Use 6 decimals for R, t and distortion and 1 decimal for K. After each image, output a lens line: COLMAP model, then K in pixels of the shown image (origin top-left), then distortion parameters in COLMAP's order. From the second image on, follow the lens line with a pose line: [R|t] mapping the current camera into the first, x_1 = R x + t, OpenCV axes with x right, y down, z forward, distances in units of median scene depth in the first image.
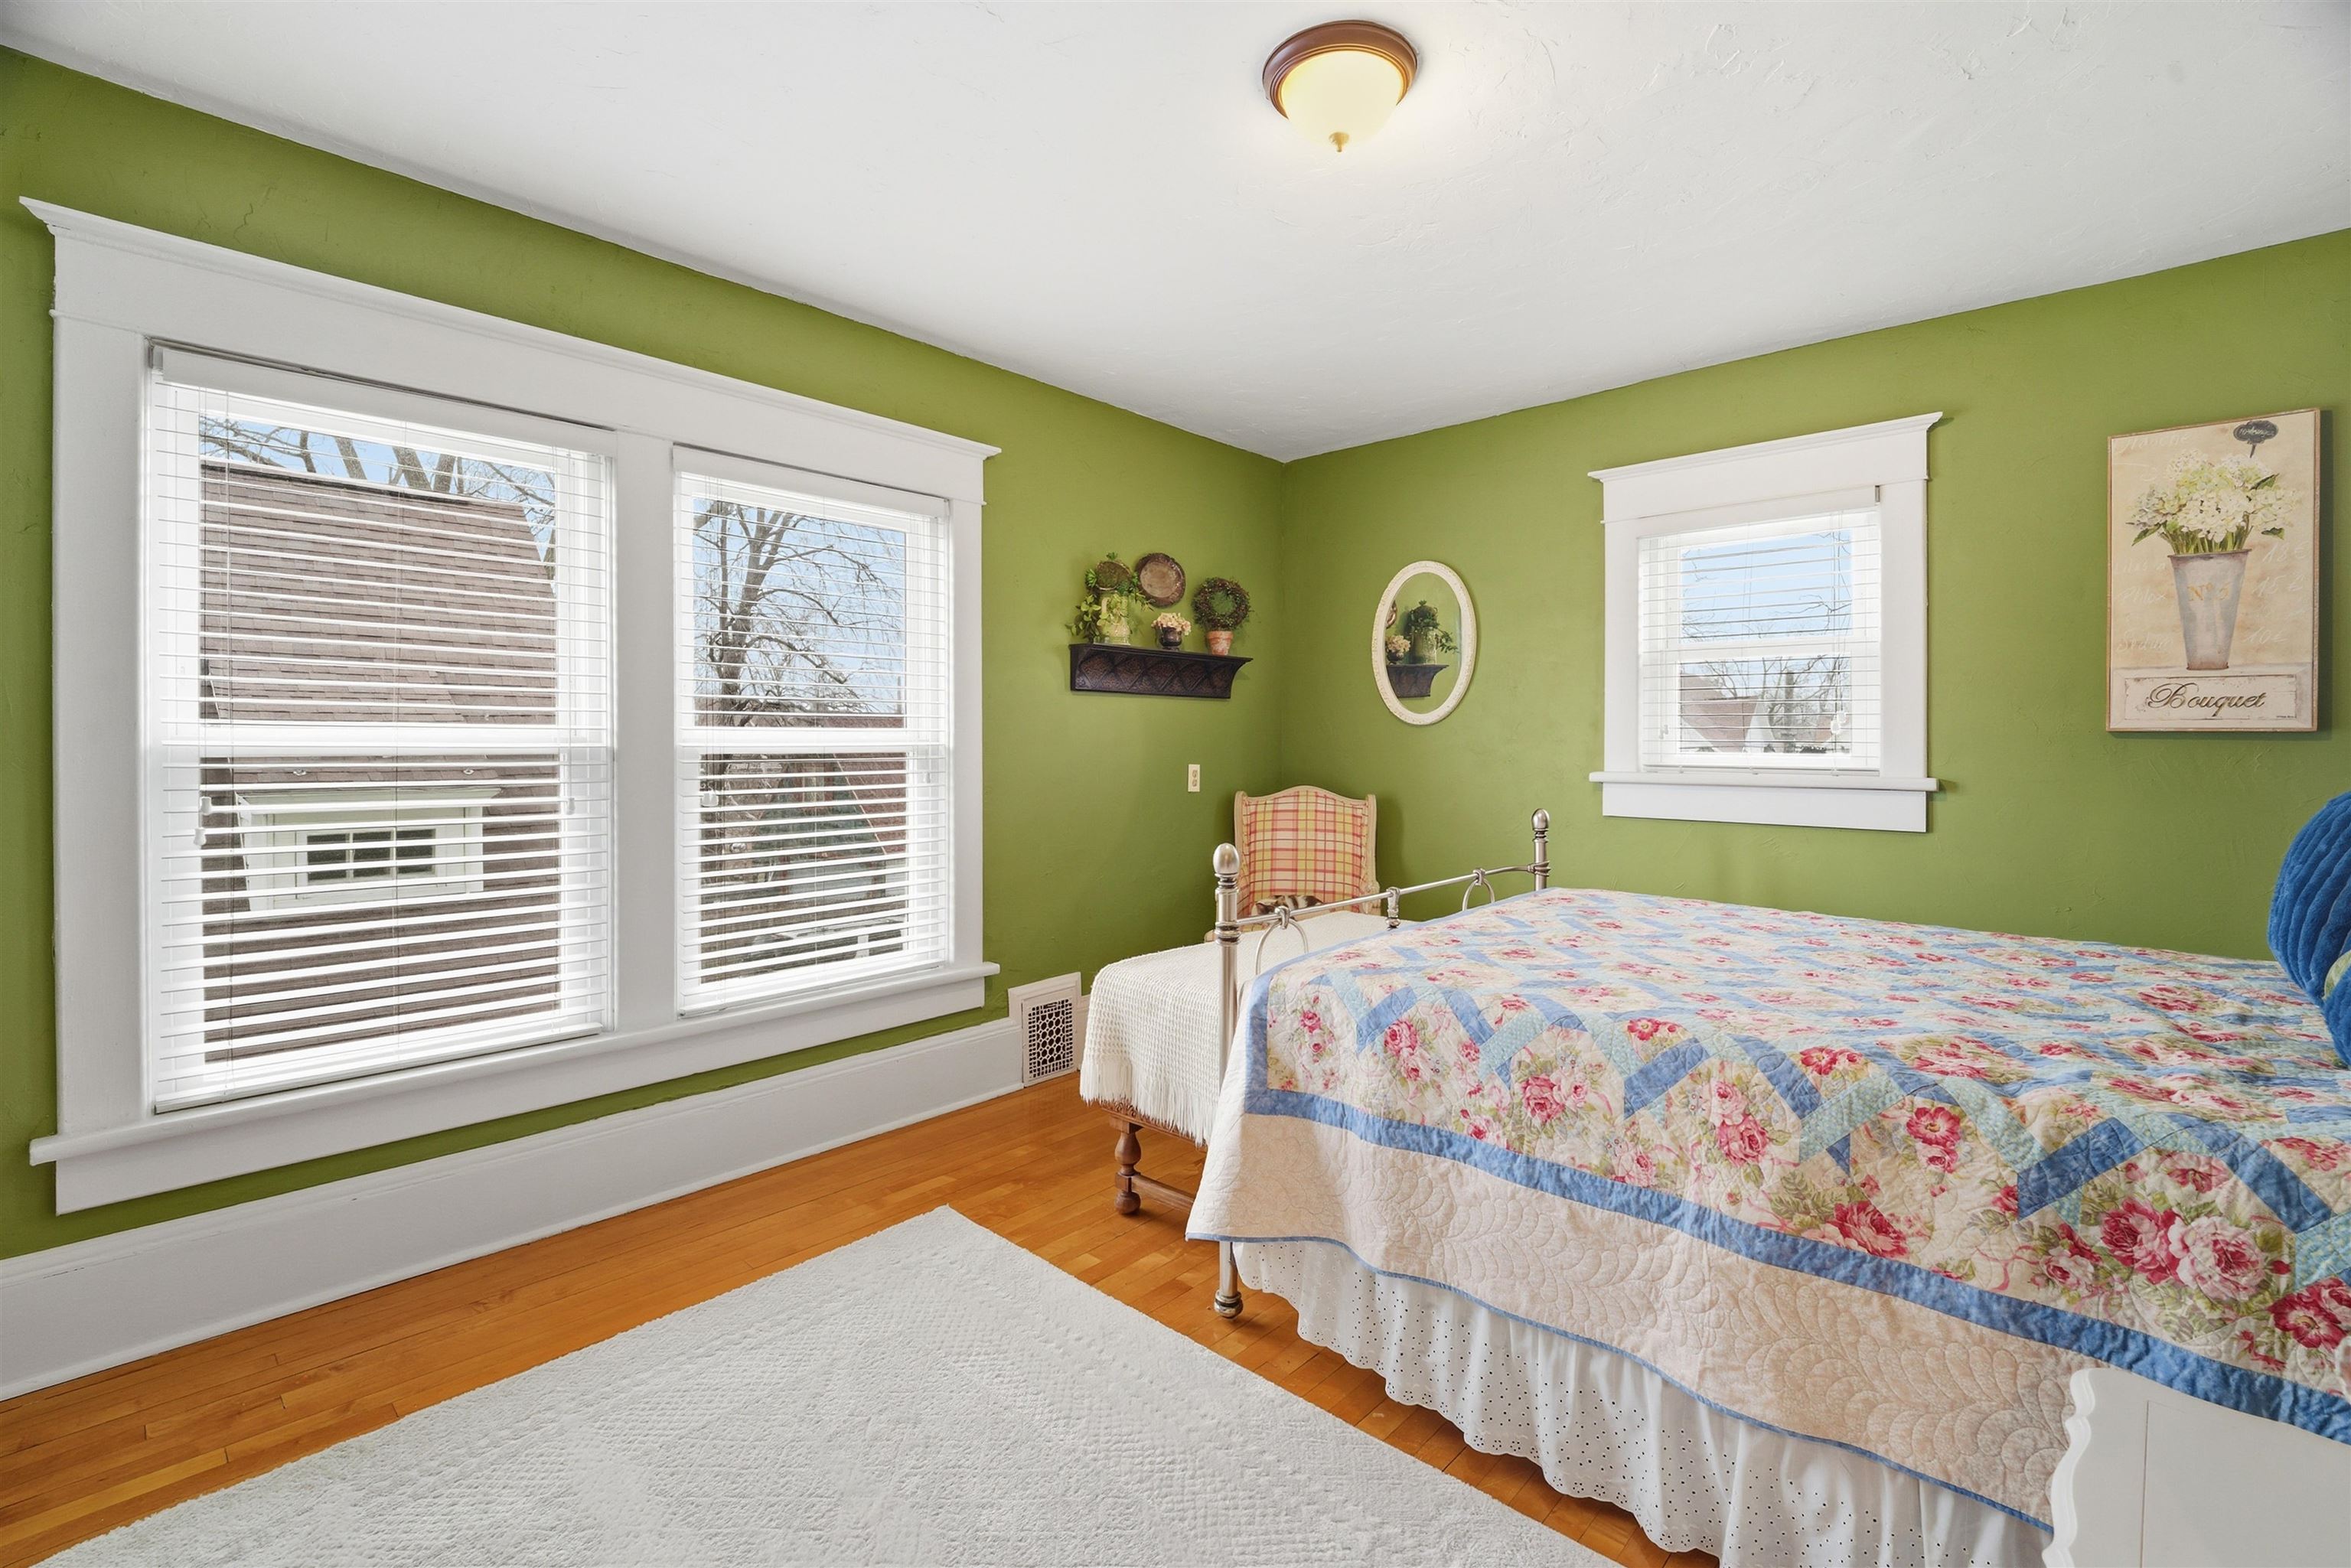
lens RADIAL K [[991.6, 0, 1187.2], [0, 991.6, 750.2], [0, 0, 1]] dist [0.001010, -0.009174]
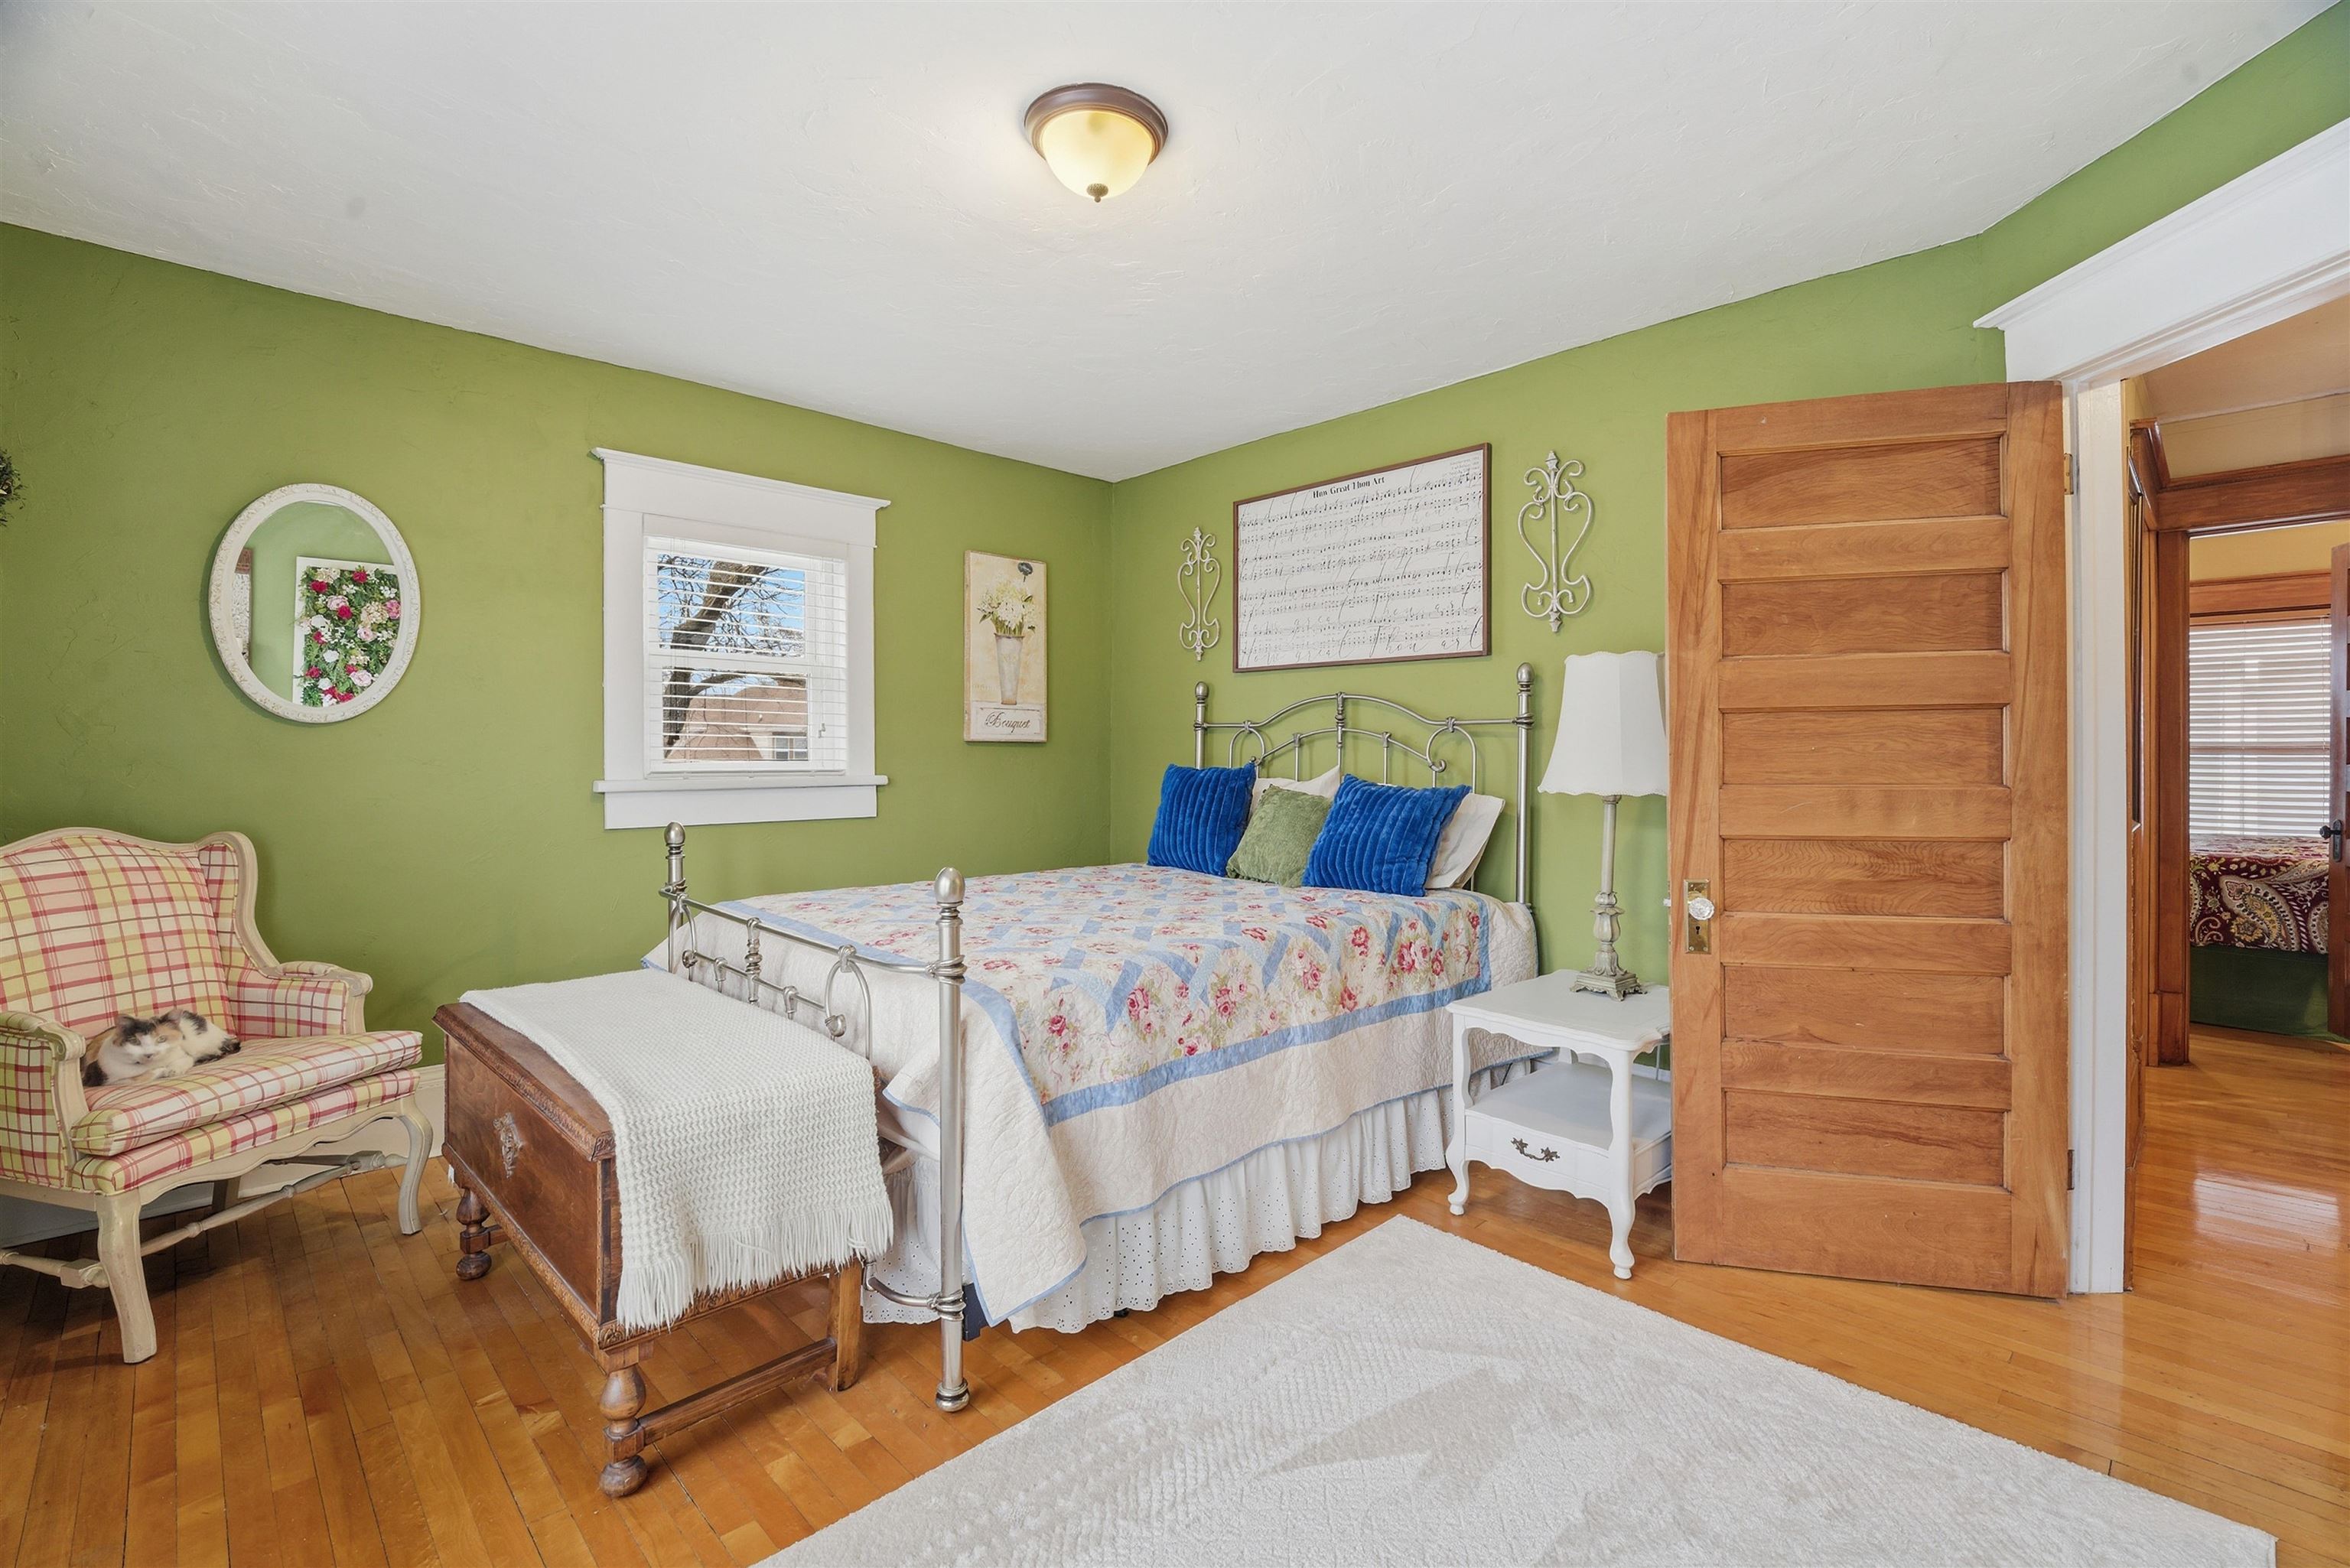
lens RADIAL K [[991.1, 0, 1186.7], [0, 991.1, 750.3], [0, 0, 1]] dist [0.001010, -0.009174]
pose [[0.091265, -0.003747, 0.995820, -0.862240], [0.008209, 0.999962, 0.003011, -0.009724], [-0.995793, 0.007900, 0.091293, 0.764303]]
